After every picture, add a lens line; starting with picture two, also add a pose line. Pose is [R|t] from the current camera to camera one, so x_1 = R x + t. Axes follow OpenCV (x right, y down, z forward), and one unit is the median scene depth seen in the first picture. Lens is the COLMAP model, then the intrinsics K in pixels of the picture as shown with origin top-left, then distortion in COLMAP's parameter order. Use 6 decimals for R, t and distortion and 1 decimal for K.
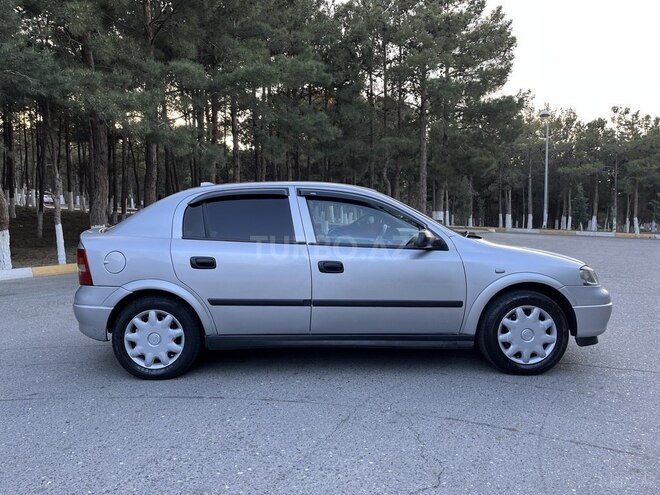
lens RADIAL K [[497.7, 0, 326.1], [0, 497.7, 245.6], [0, 0, 1]] dist [0.069315, -0.087581]
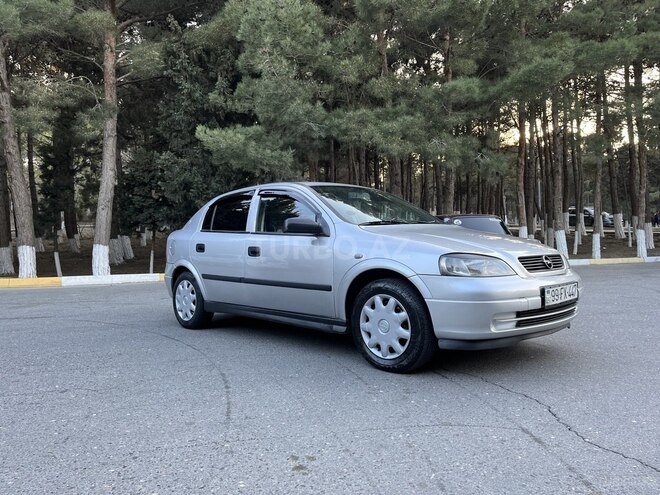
lens RADIAL K [[497.7, 0, 324.3], [0, 497.7, 247.6], [0, 0, 1]] dist [0.069315, -0.087581]
pose [[0.682303, -0.001267, -0.731068, 0.994024], [-0.022353, 0.999495, -0.022594, 0.056258], [0.730727, 0.031758, 0.681930, 0.290449]]
